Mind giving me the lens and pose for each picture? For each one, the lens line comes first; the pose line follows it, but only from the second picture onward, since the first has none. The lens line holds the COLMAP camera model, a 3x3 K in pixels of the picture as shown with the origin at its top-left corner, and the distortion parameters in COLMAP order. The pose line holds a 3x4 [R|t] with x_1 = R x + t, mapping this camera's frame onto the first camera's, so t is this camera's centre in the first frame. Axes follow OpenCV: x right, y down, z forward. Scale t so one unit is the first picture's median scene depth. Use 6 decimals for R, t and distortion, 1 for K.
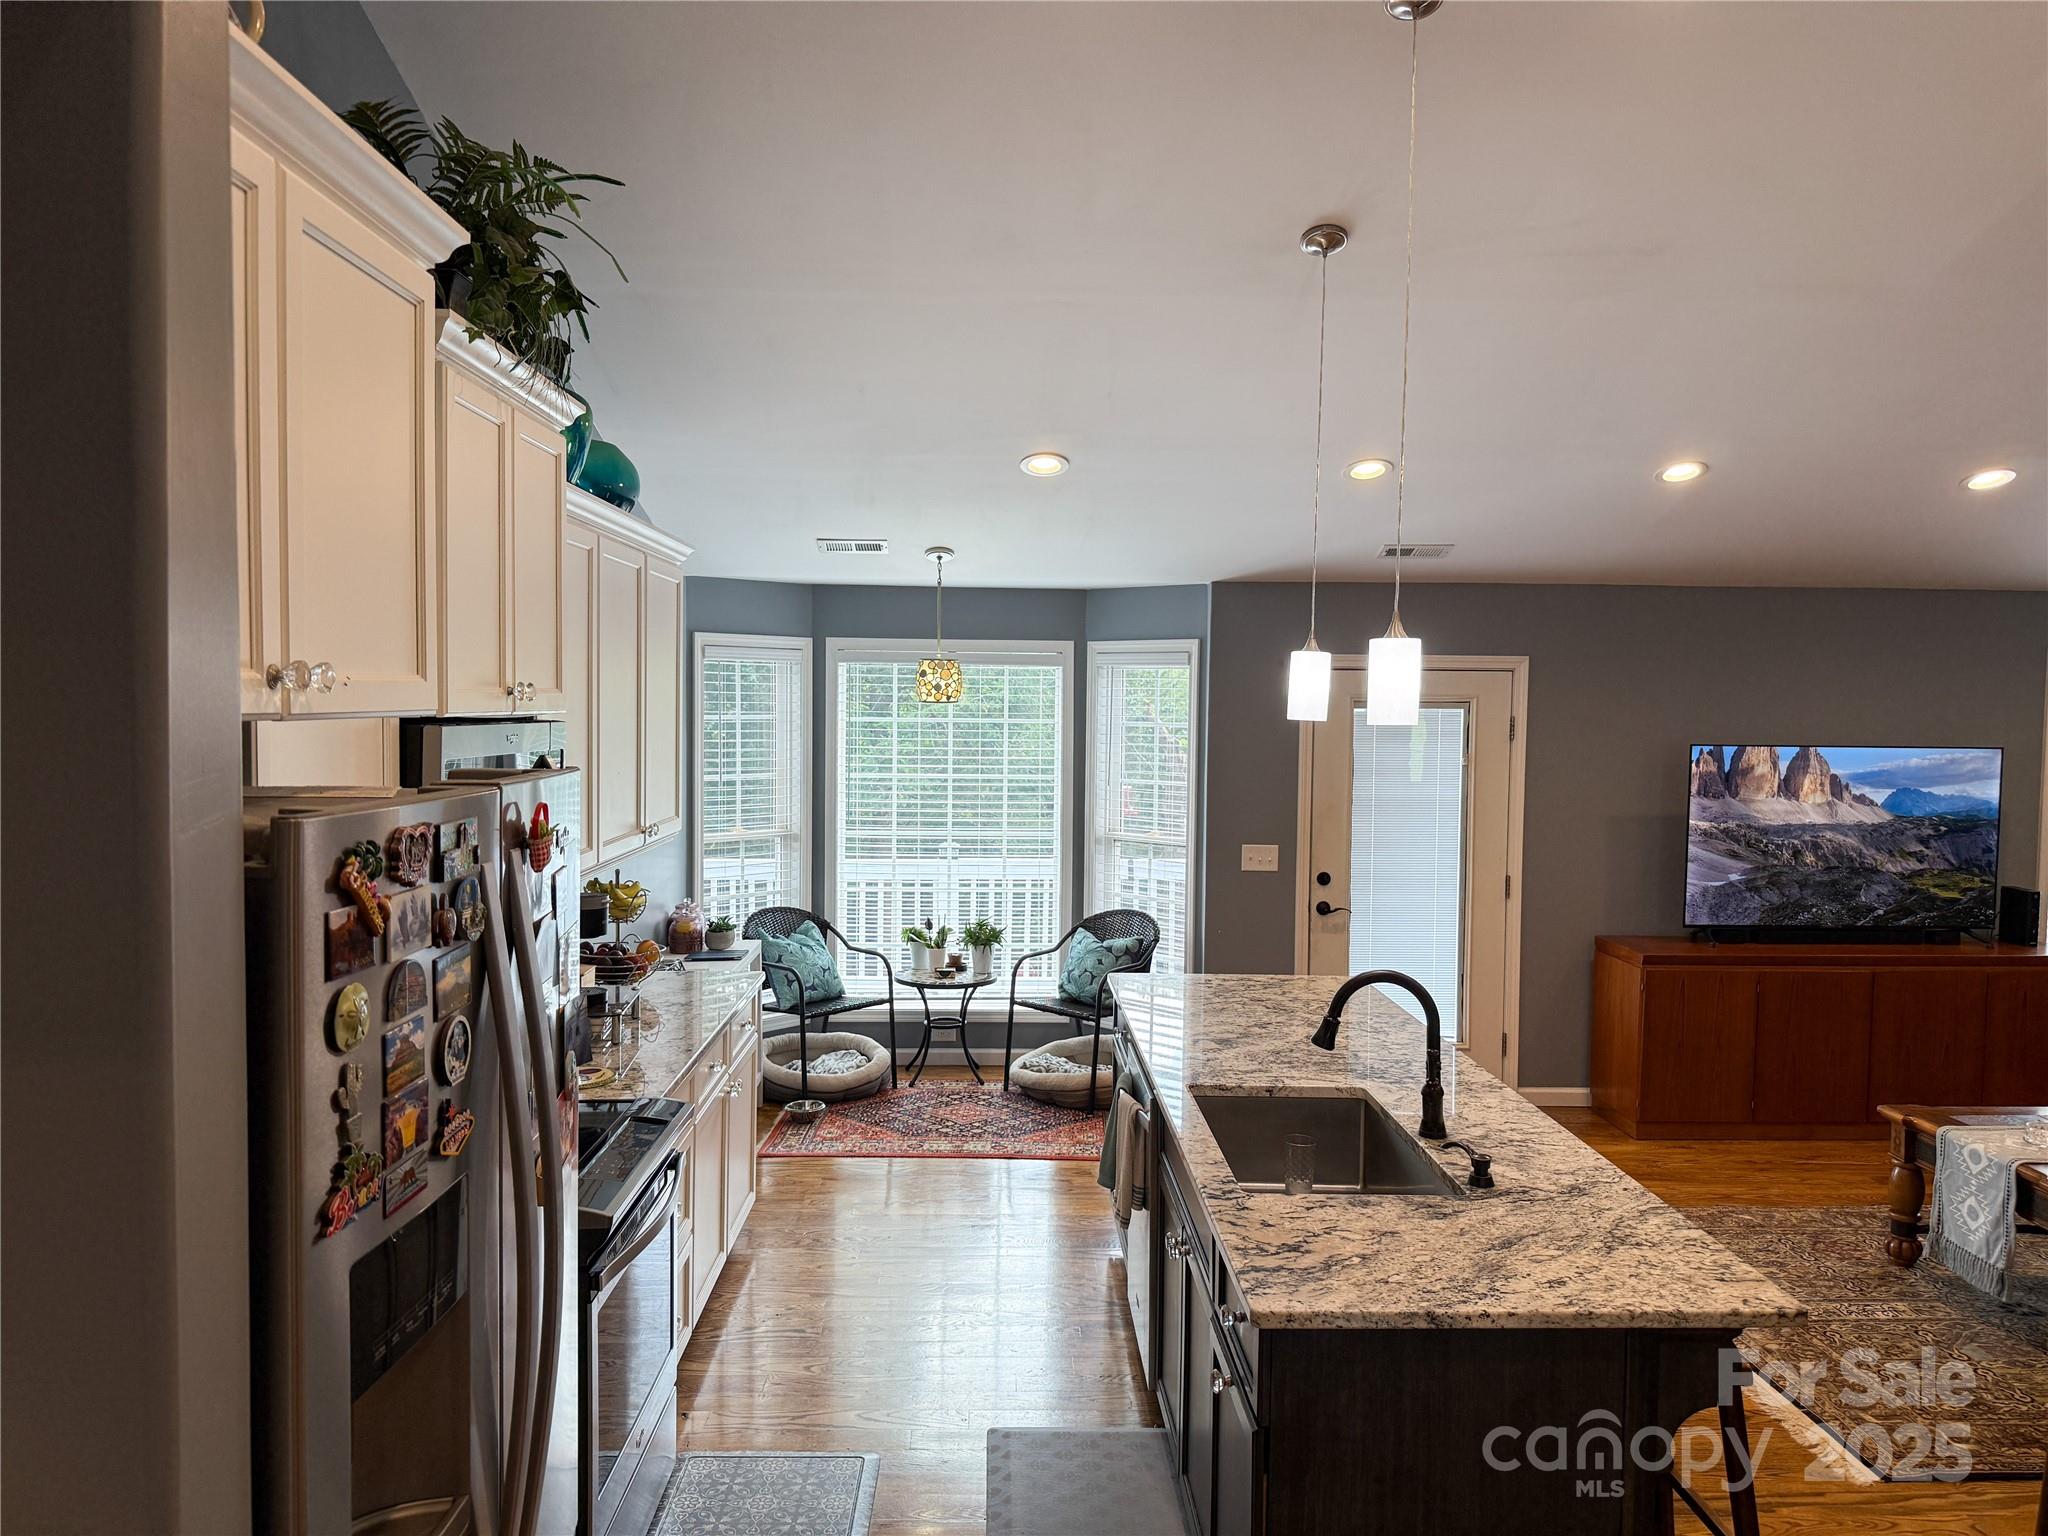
lens RADIAL K [[1421.3, 0, 1024.0], [0, 1421.3, 768.0], [0, 0, 1]] dist [0.077732, -0.111901]
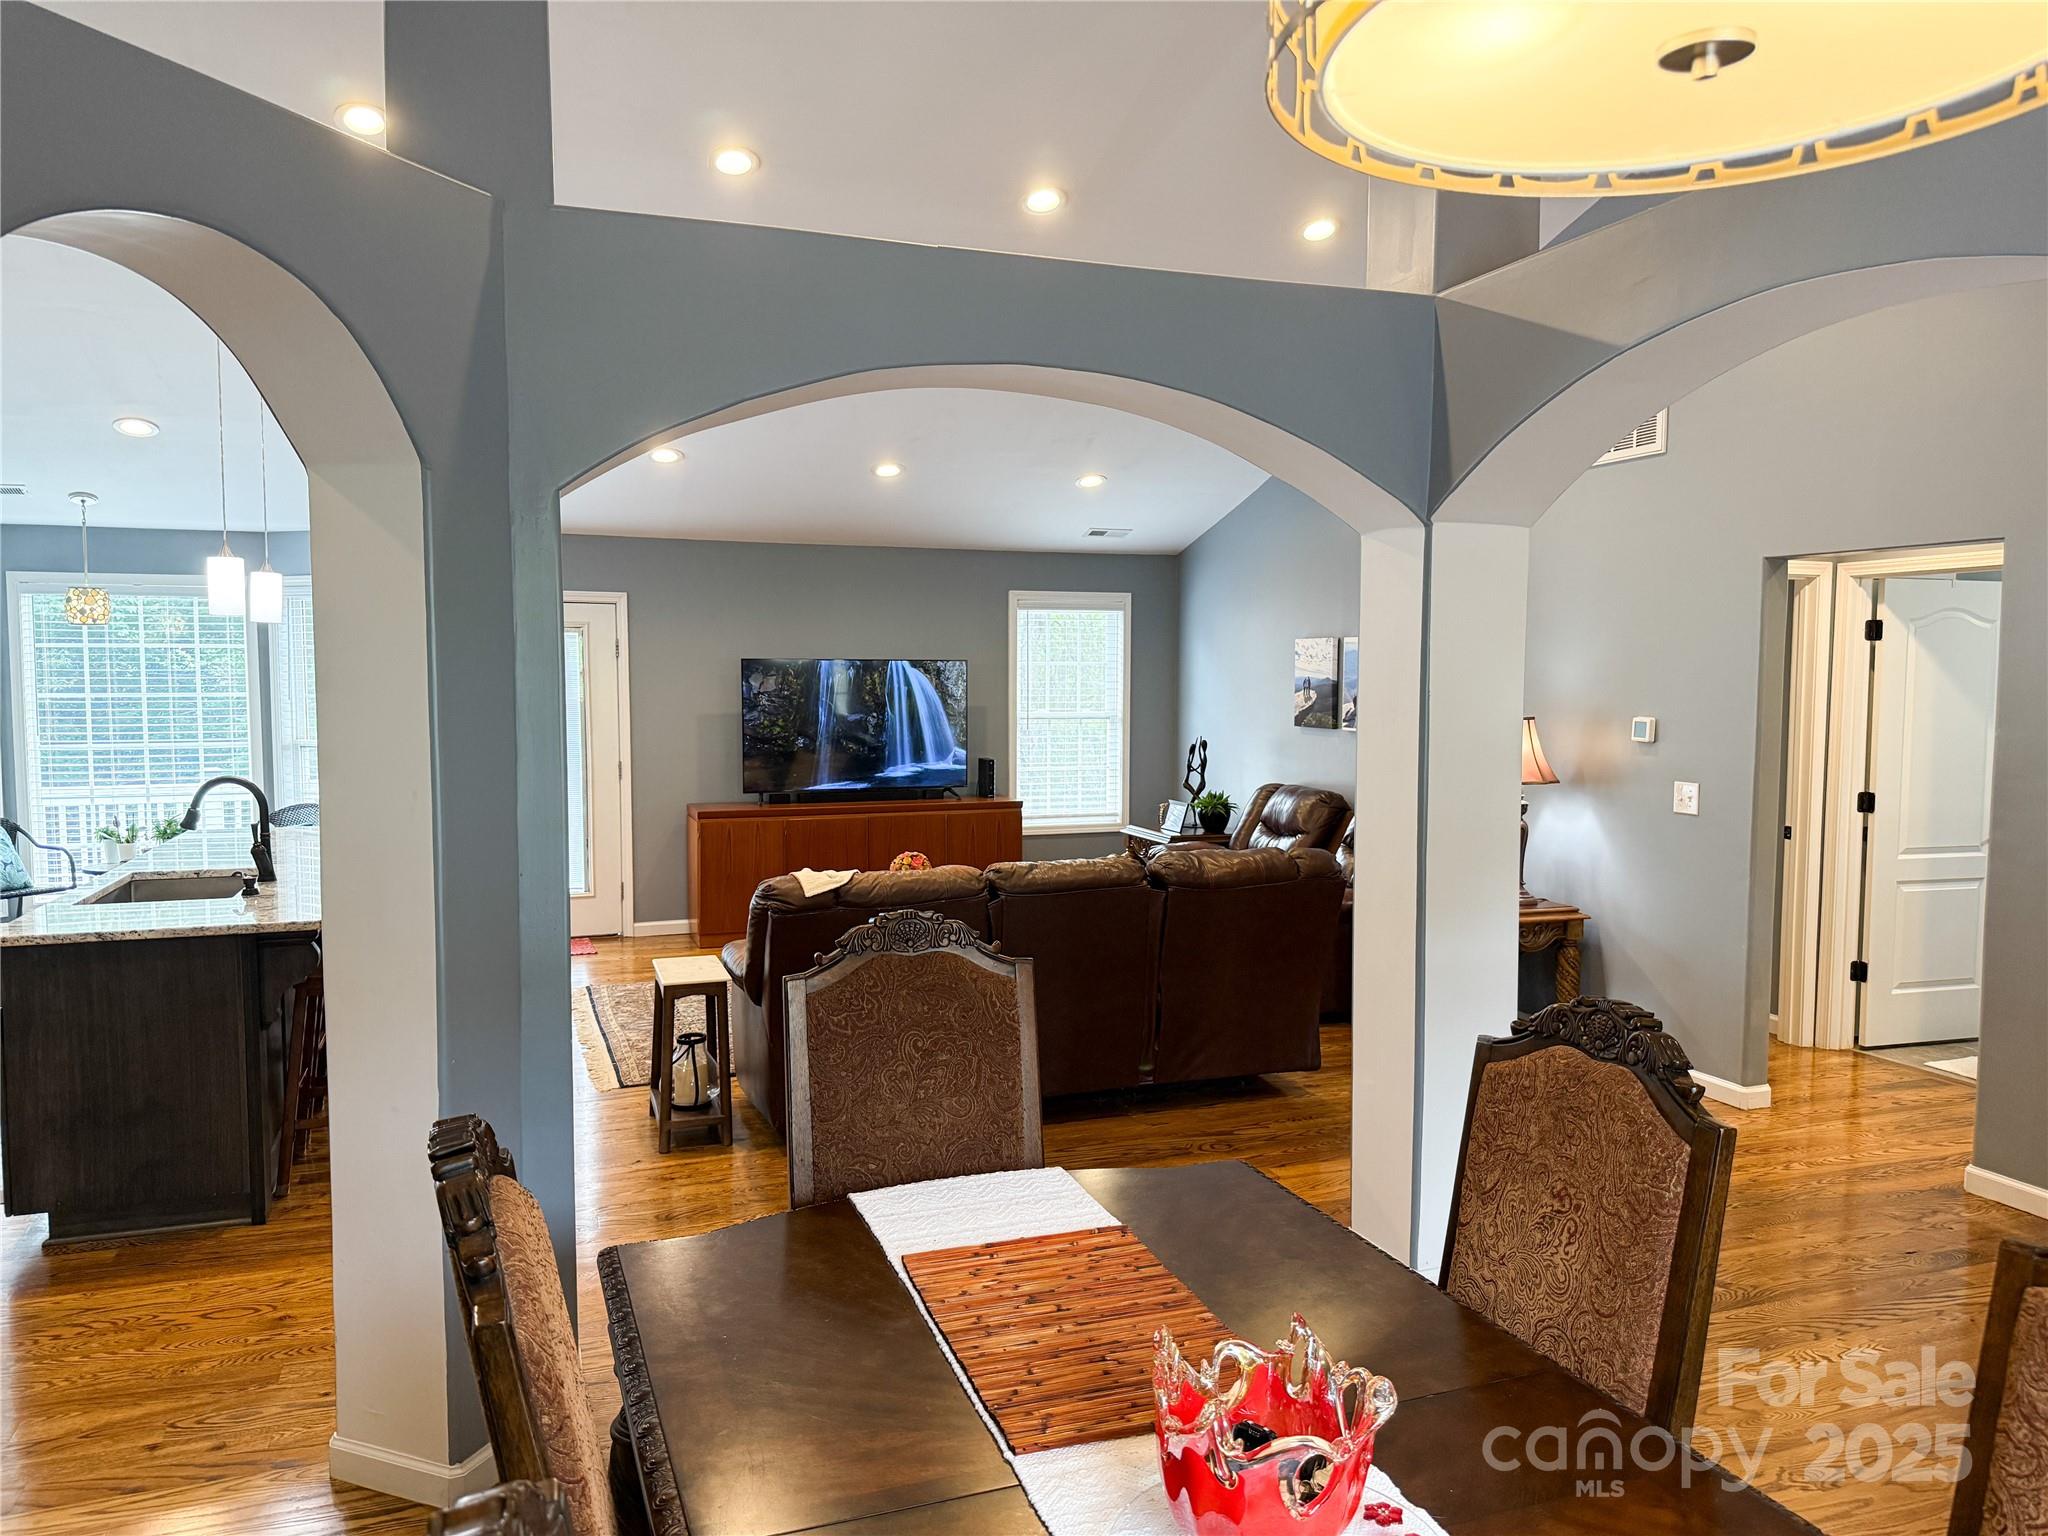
lens RADIAL K [[1421.3, 0, 1024.0], [0, 1421.3, 768.0], [0, 0, 1]] dist [0.077732, -0.111901]
pose [[0.948871, -0.031332, 0.314105, 0.295628], [0.024023, 0.999344, 0.027116, 0.058245], [-0.314748, -0.018184, 0.949001, -0.370059]]
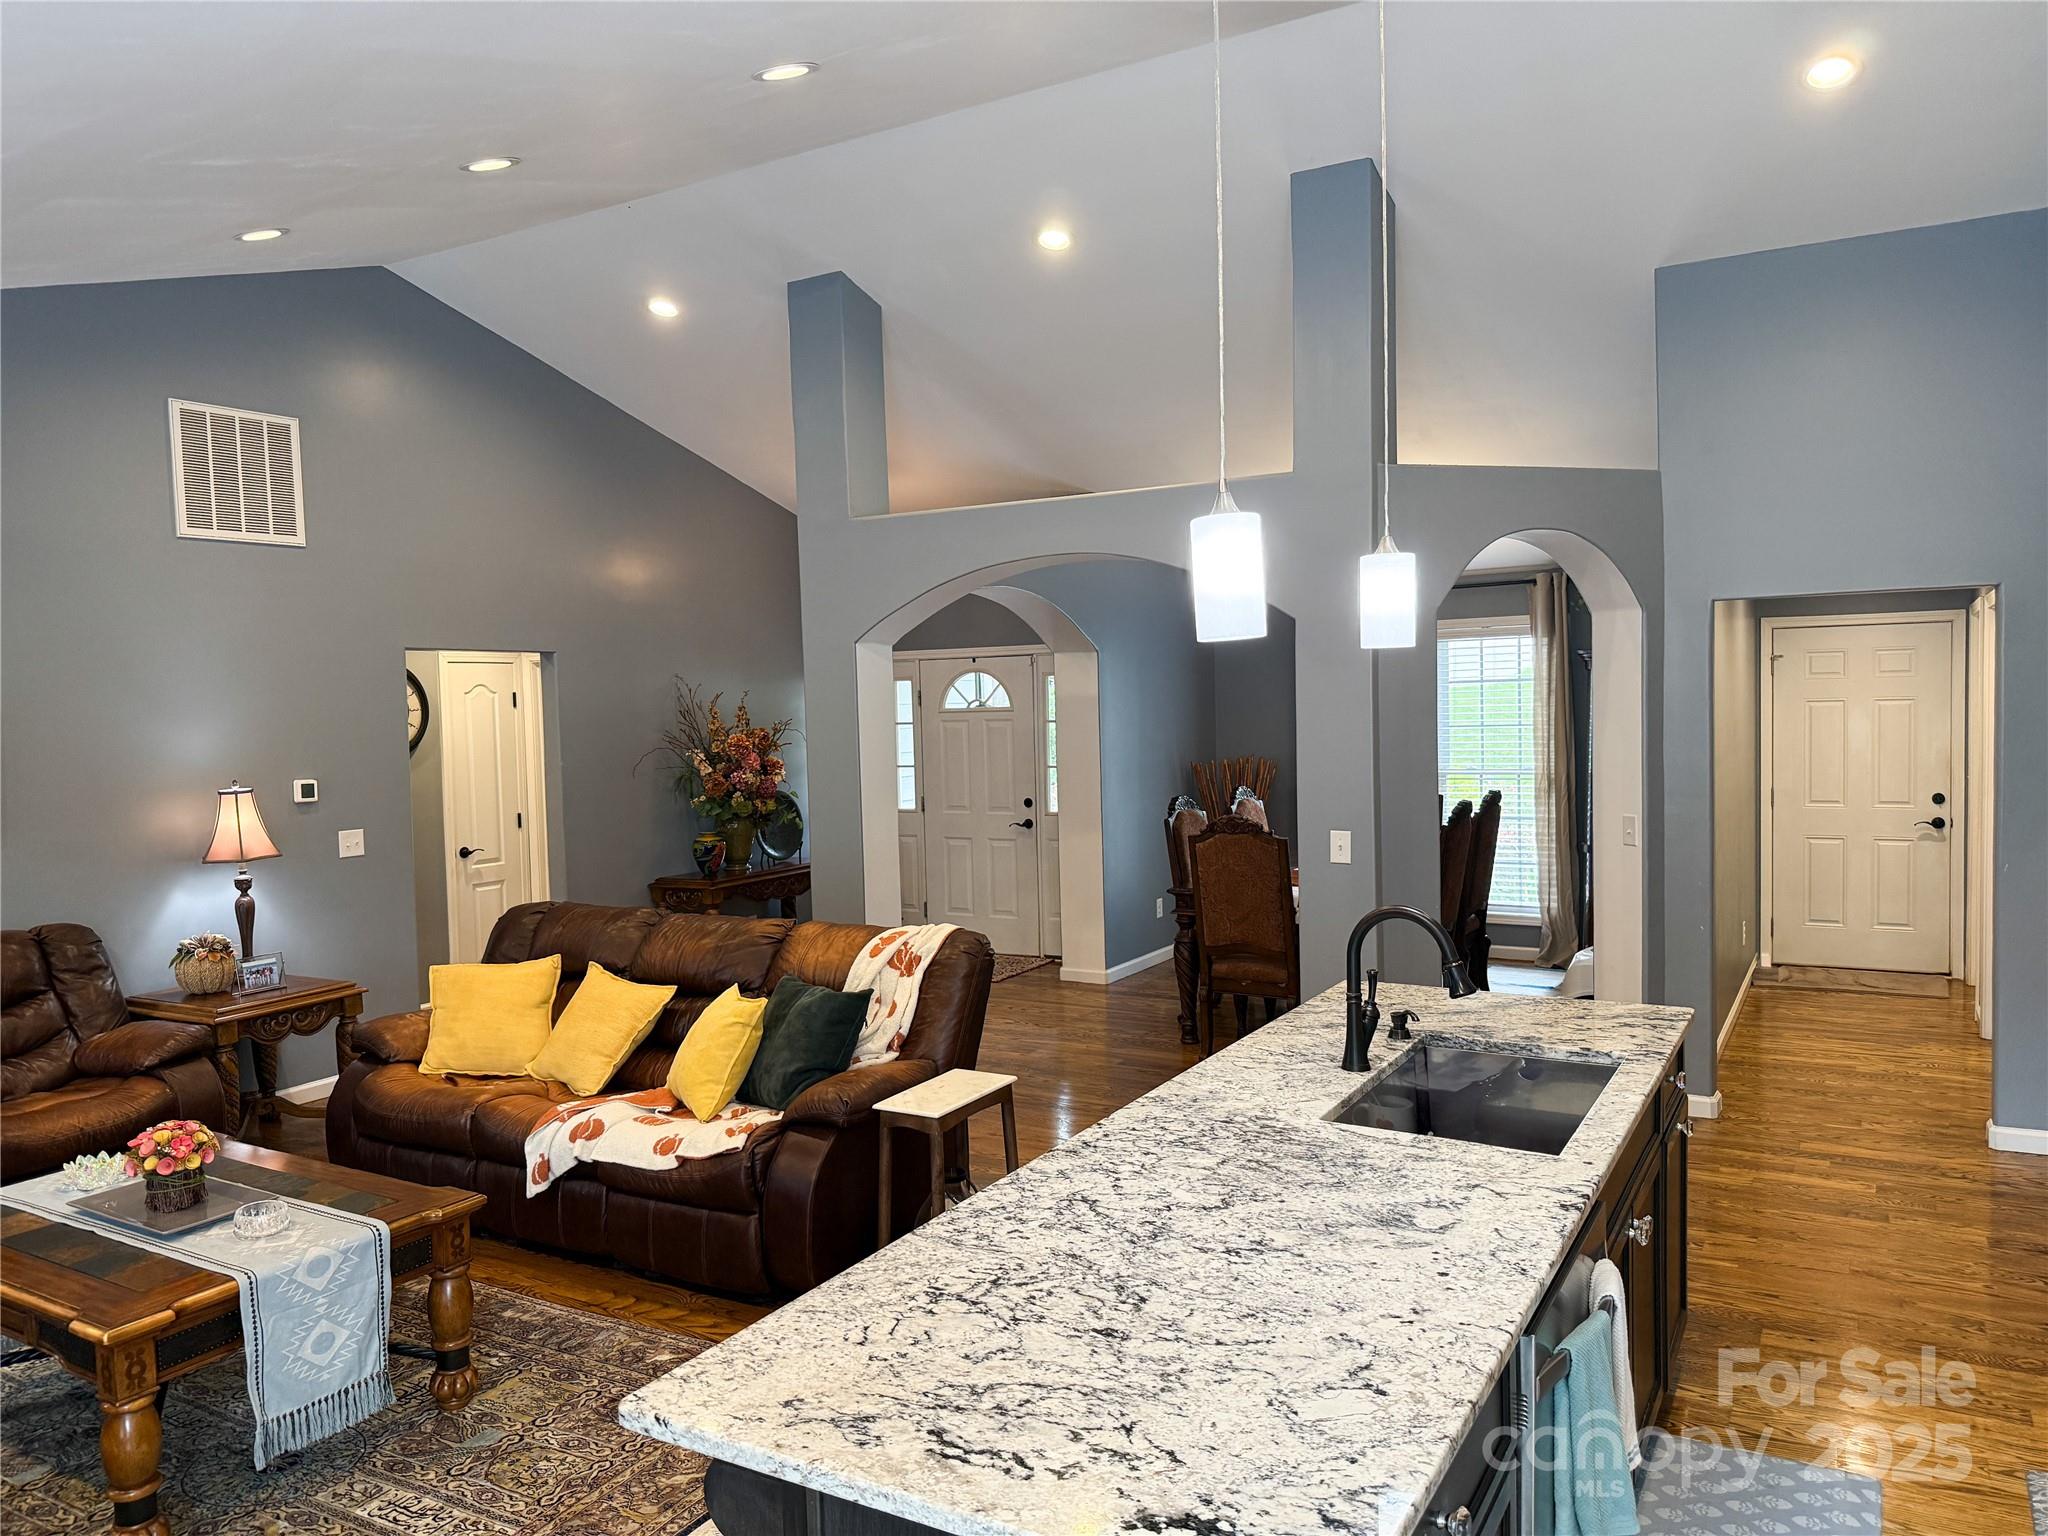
lens RADIAL K [[1450.2, 0, 1033.2], [0, 1450.2, 764.2], [0, 0, 1]] dist [0.018114, -0.038172]
pose [[-0.857206, -0.011804, 0.514838, -0.016783], [0.041093, 0.994981, 0.091233, -0.024130], [-0.513331, 0.099362, -0.852419, 0.990655]]
